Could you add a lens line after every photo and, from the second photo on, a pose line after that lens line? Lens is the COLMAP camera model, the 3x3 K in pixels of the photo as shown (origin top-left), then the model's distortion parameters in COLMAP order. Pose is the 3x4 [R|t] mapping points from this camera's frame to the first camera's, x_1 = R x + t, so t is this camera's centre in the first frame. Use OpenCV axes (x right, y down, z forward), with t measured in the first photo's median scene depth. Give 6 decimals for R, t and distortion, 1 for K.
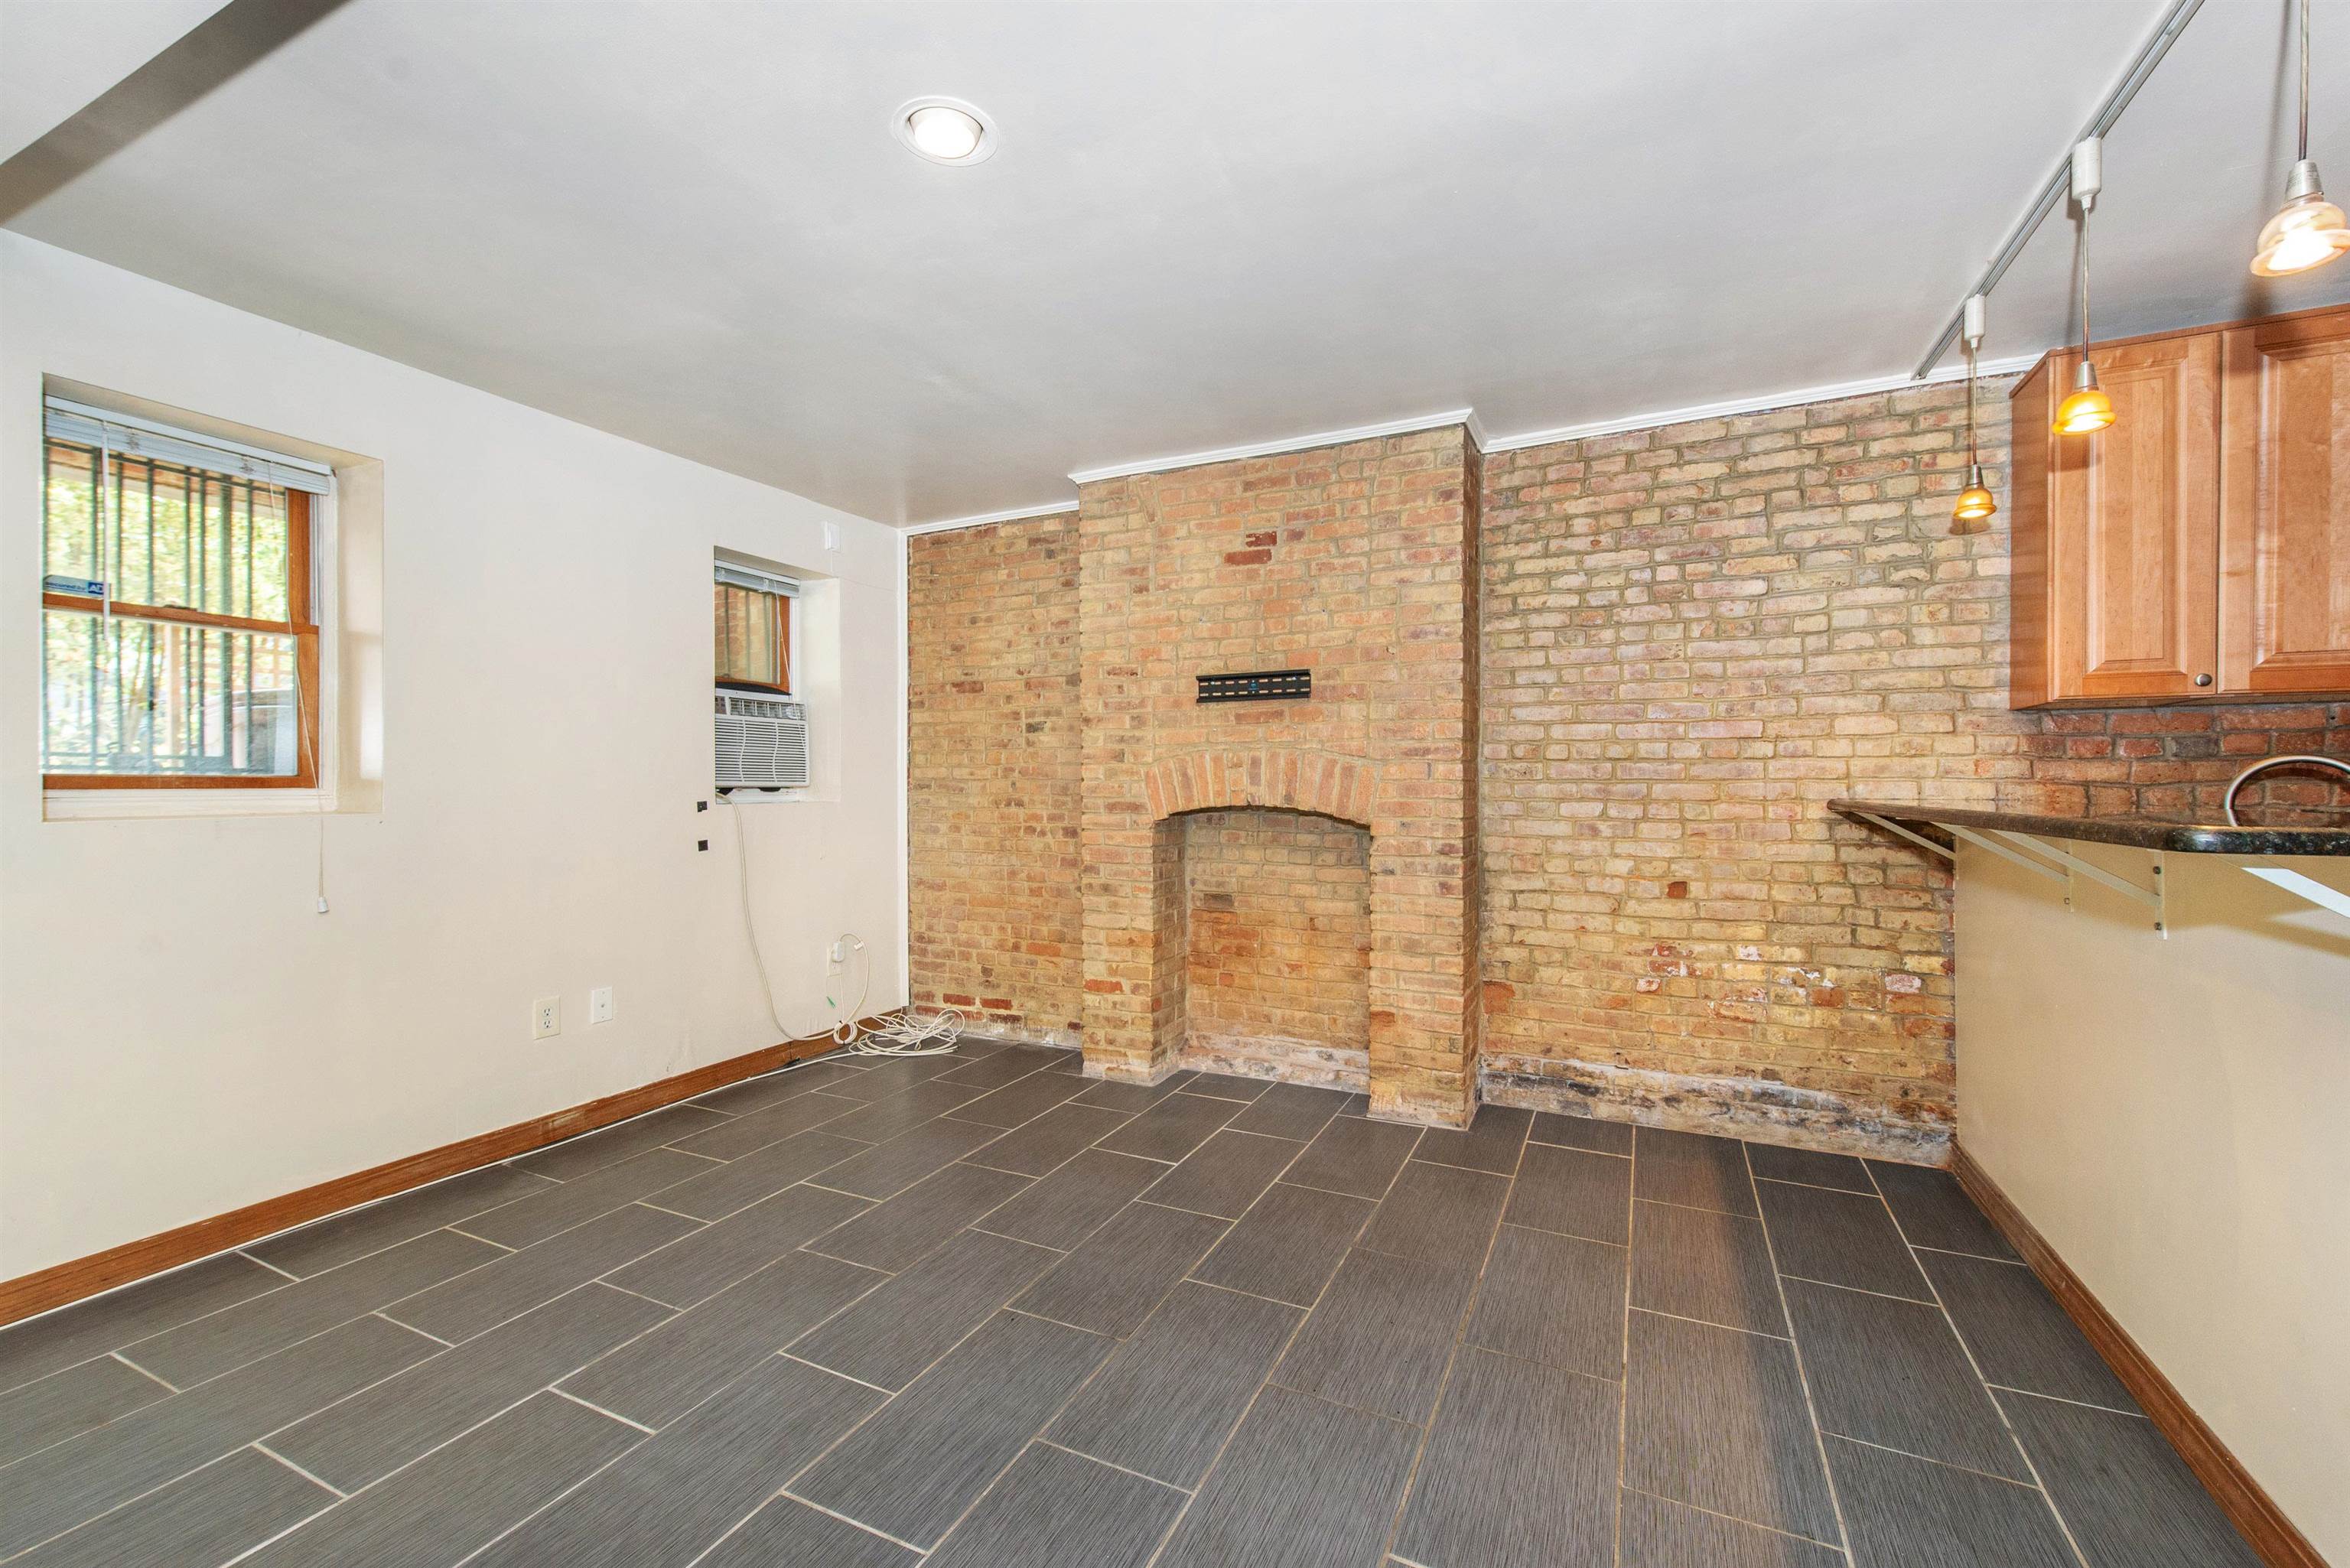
lens RADIAL K [[948.6, 0, 1148.4], [0, 948.6, 780.8], [0, 0, 1]] dist [0.014456, -0.000926]
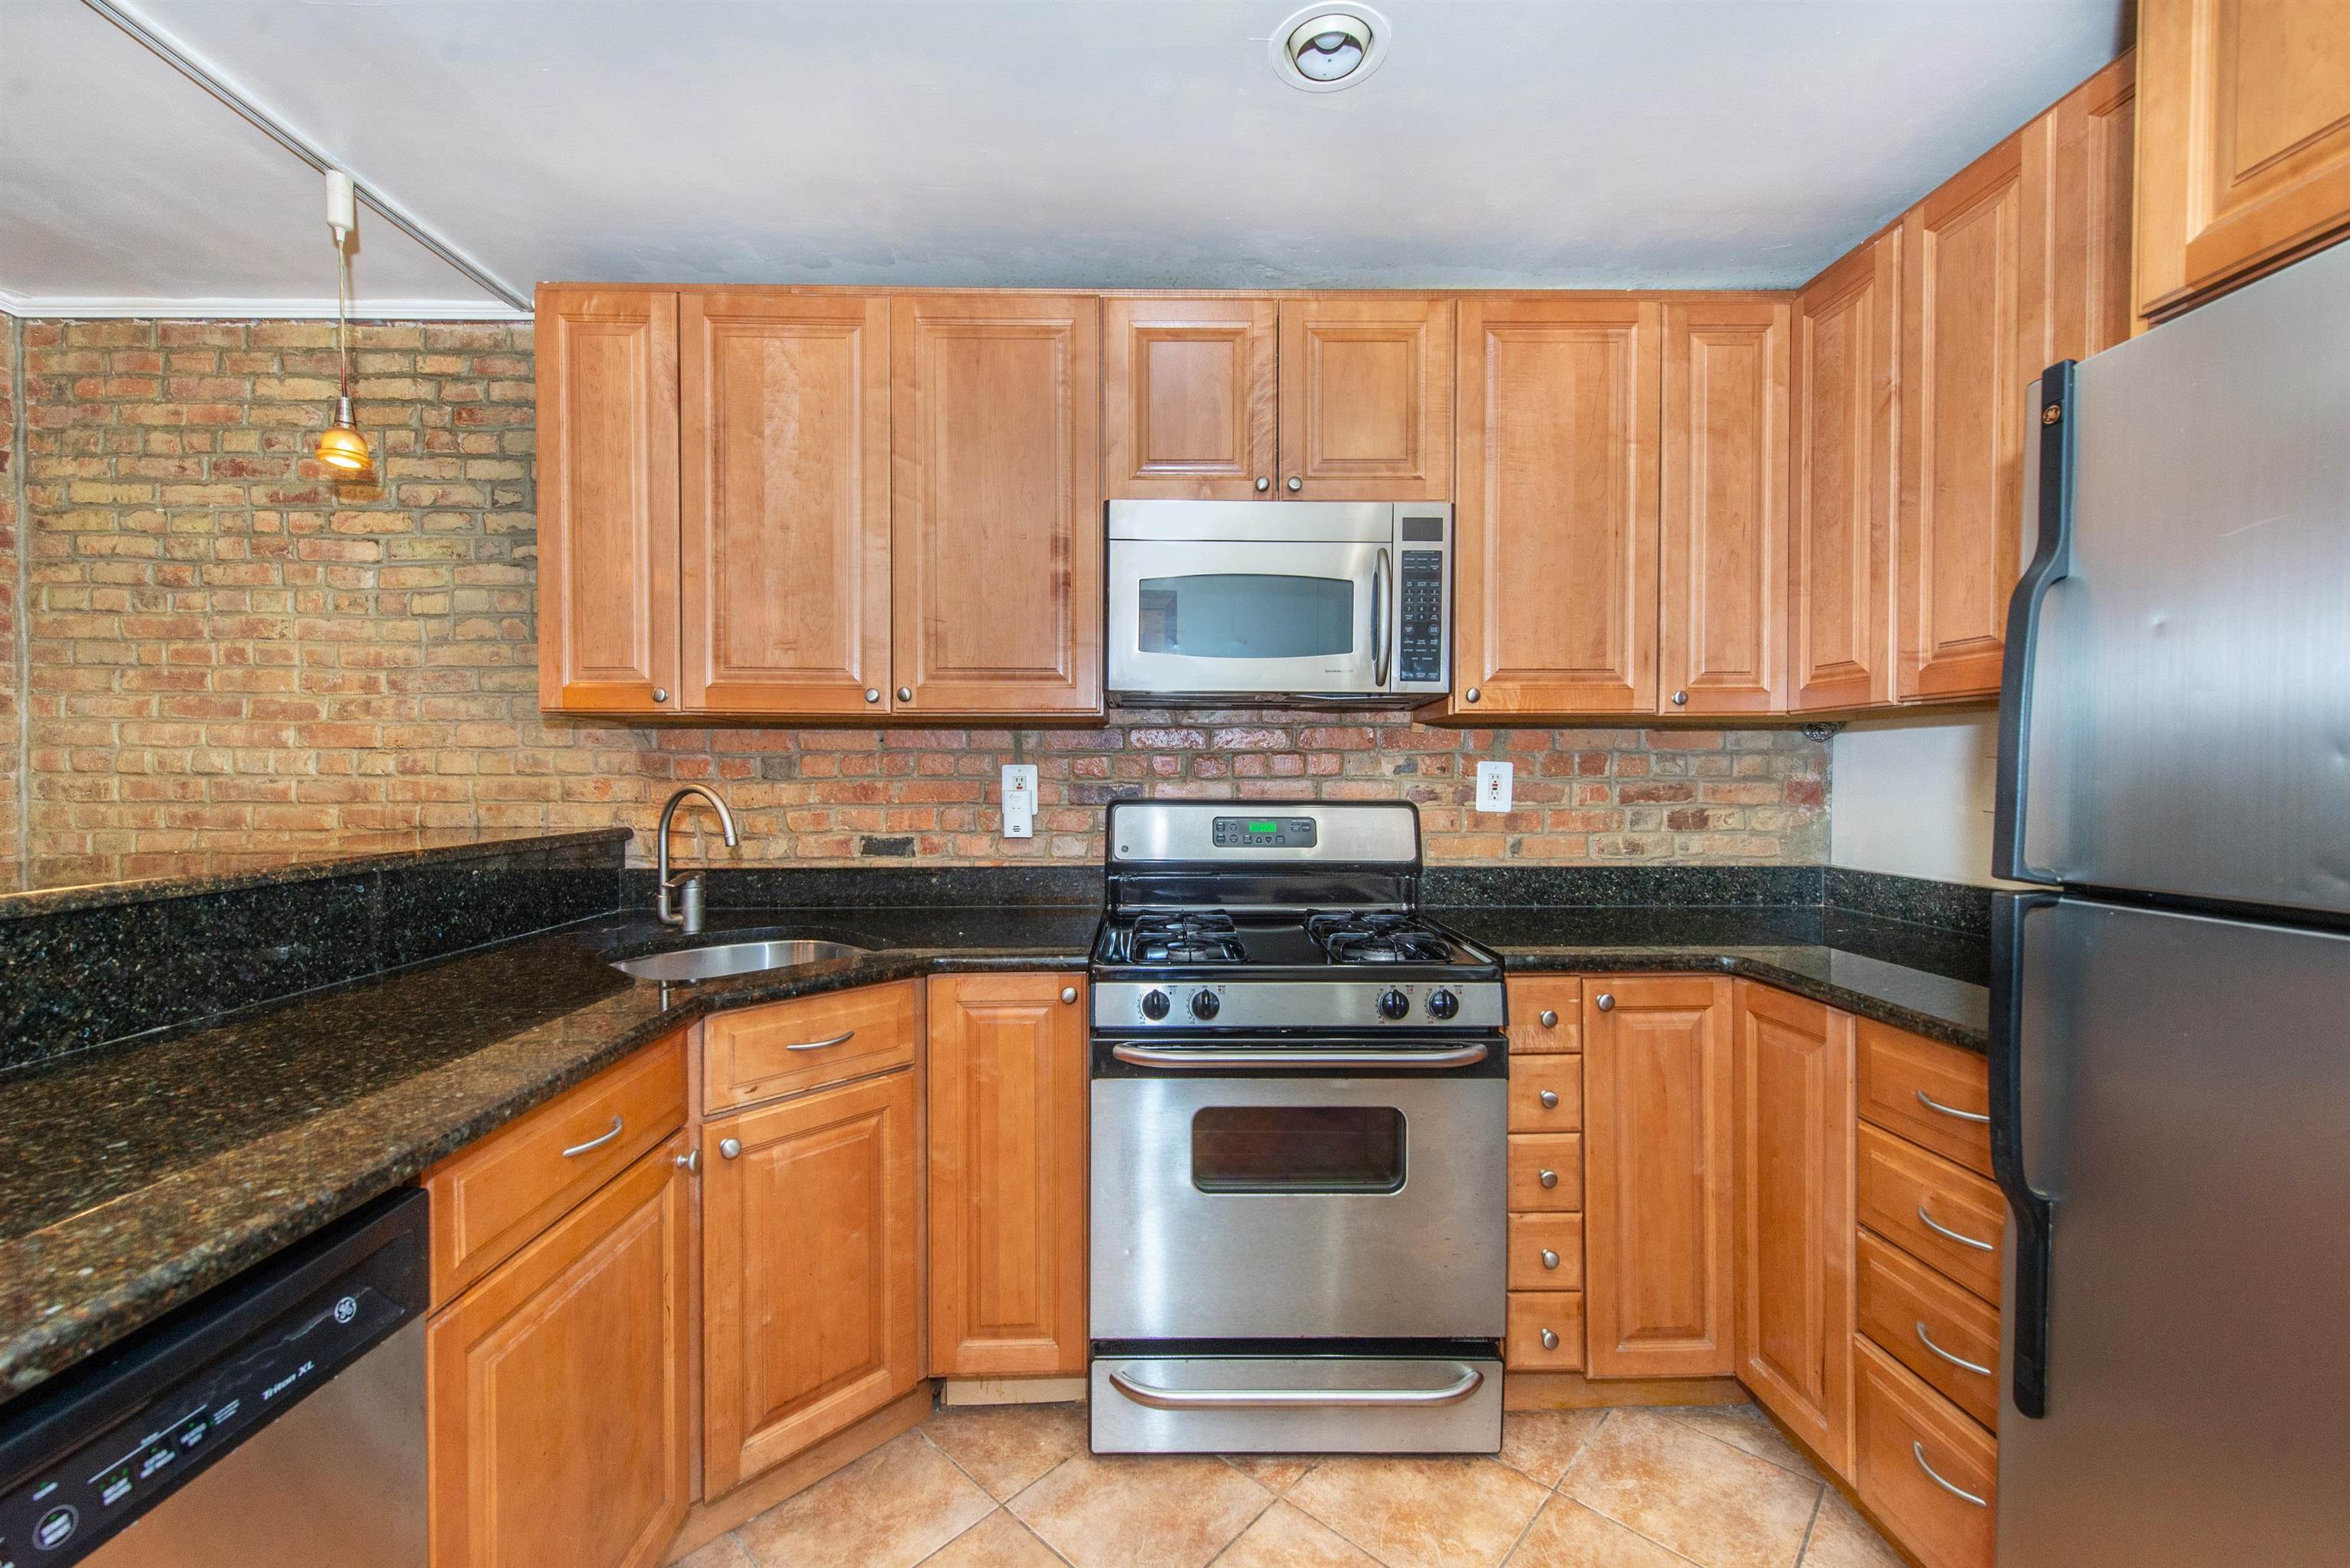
lens RADIAL K [[948.6, 0, 1171.8], [0, 948.6, 782.7], [0, 0, 1]] dist [0.014456, -0.000926]
pose [[0.896522, -0.002063, 0.442994, 0.821327], [-0.003704, 0.999919, 0.012152, -0.026956], [-0.442984, -0.012536, 0.896442, 0.021430]]
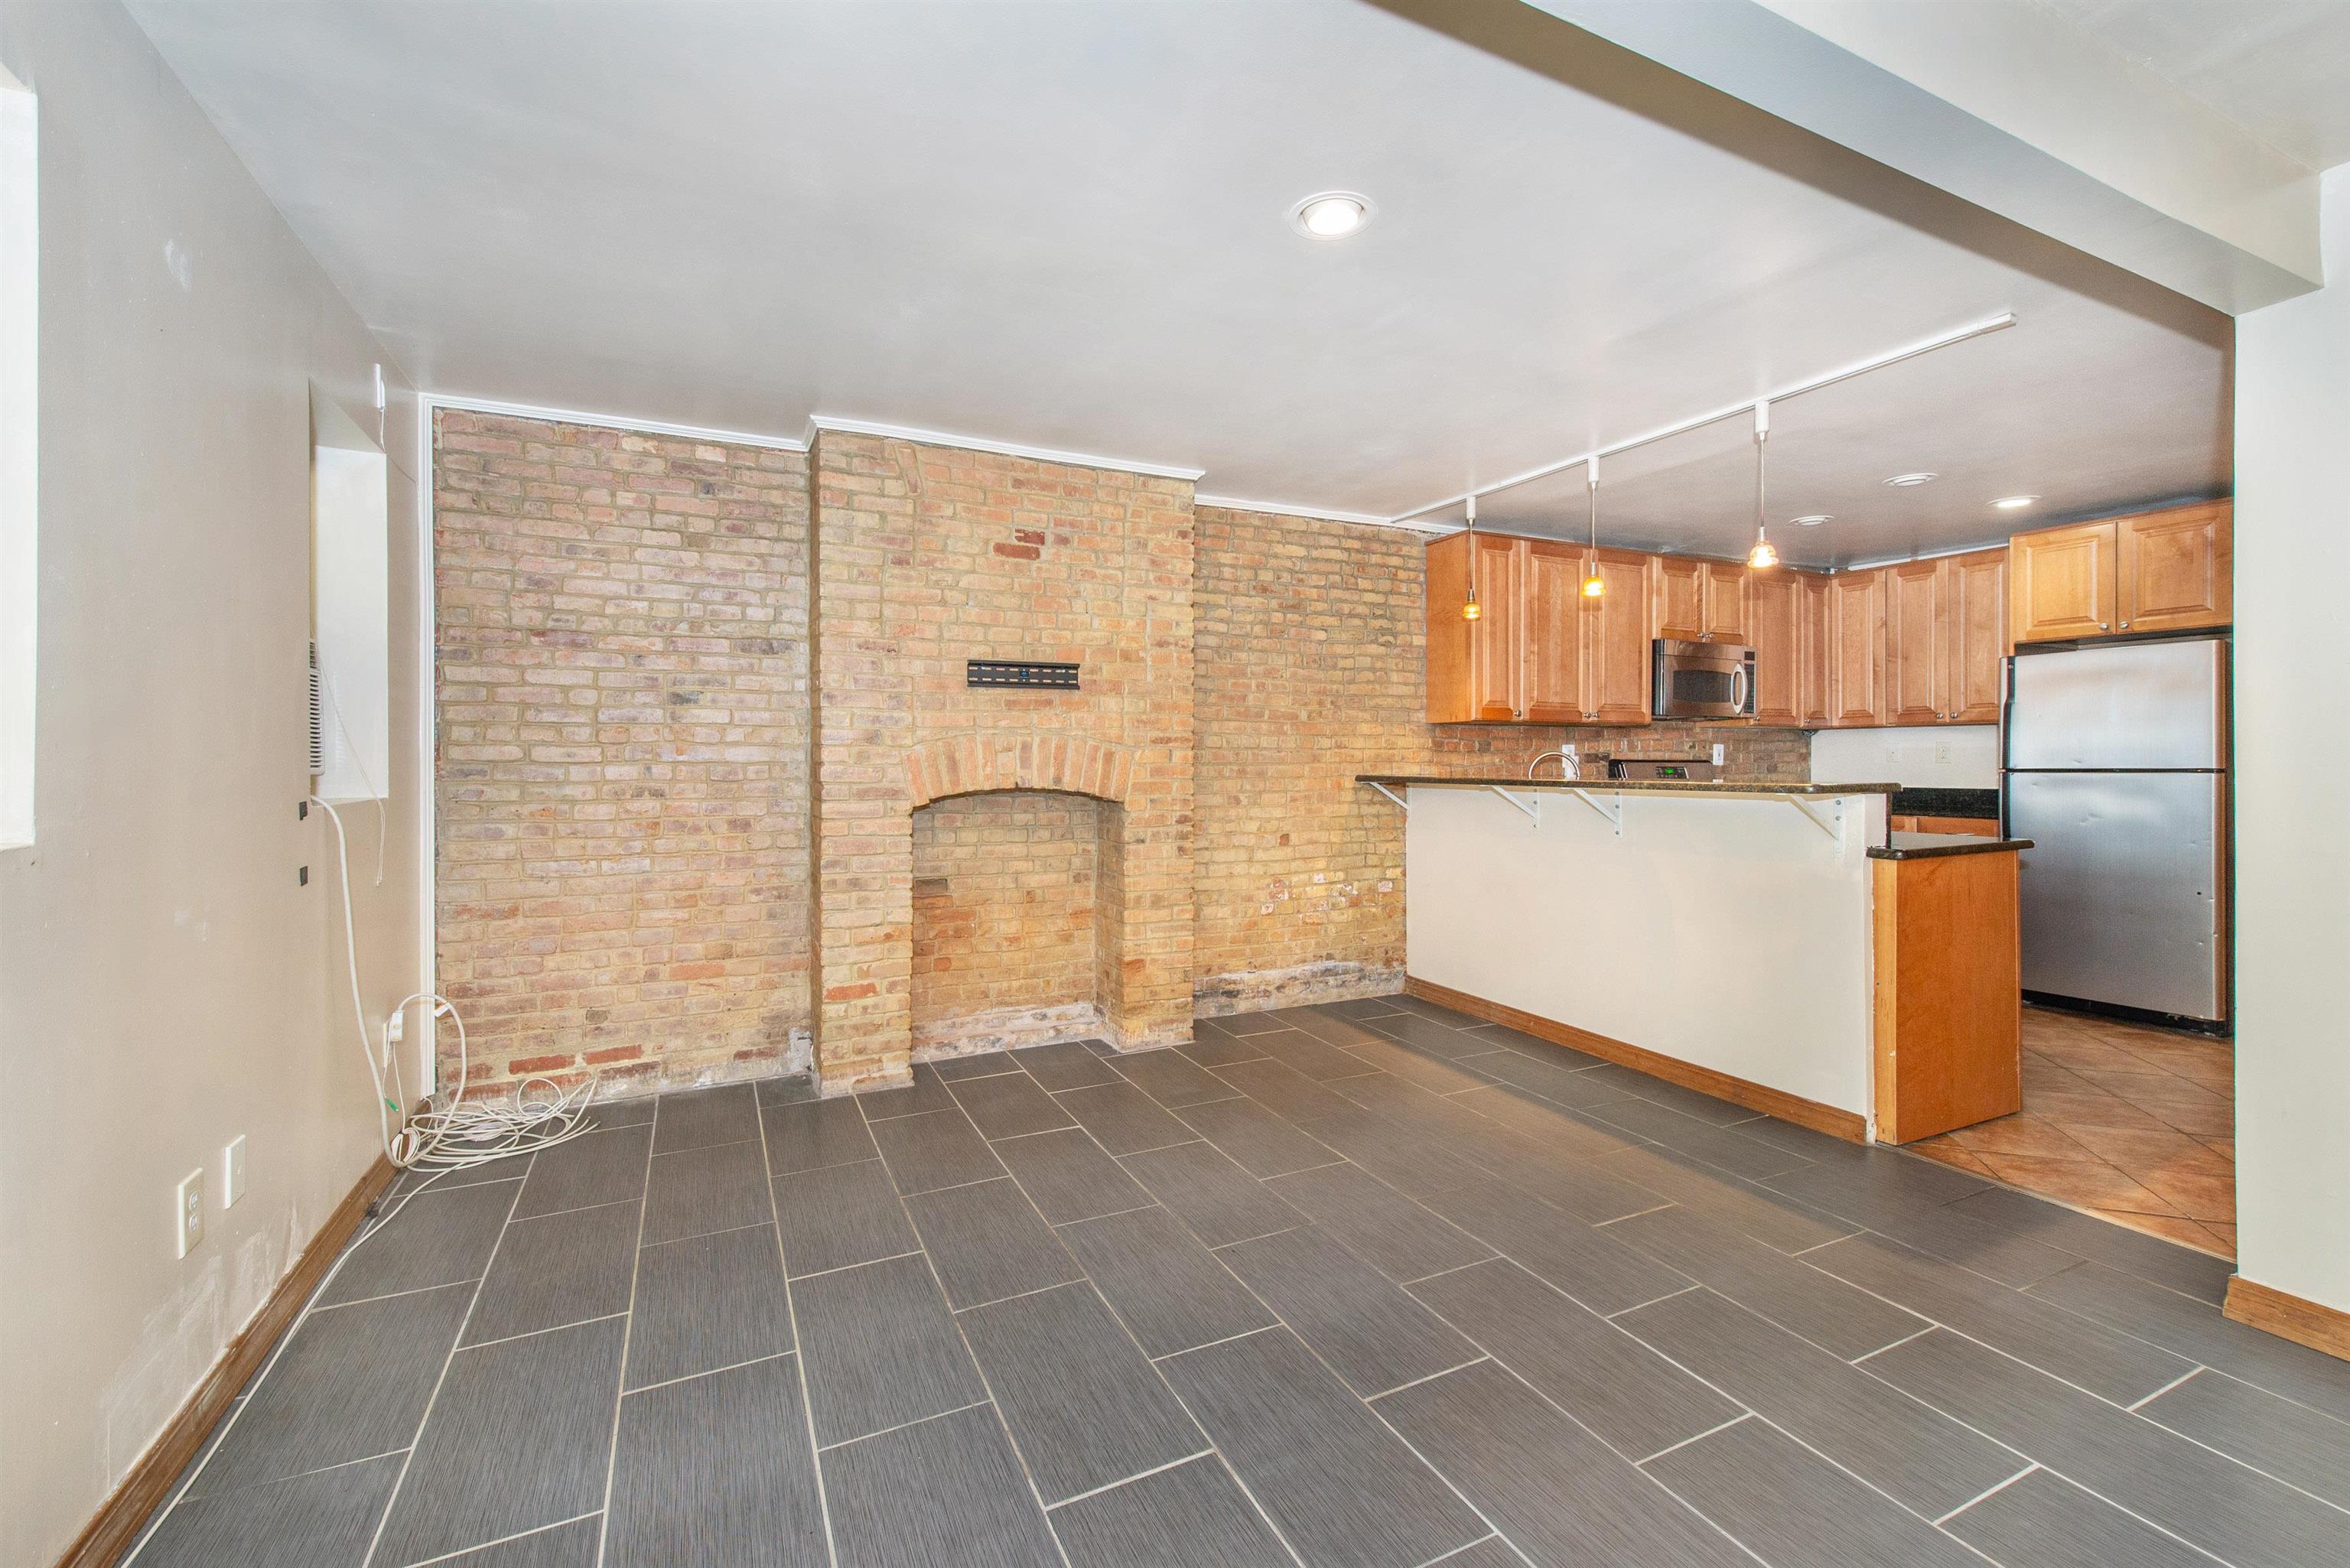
lens RADIAL K [[948.6, 0, 1188.1], [0, 948.6, 760.4], [0, 0, 1]] dist [0.014456, -0.000926]
pose [[0.633423, 0.000241, 0.773806, -0.617794], [-0.000237, 1.000000, -0.000117, -0.004657], [-0.773806, -0.000109, 0.633423, 0.201302]]
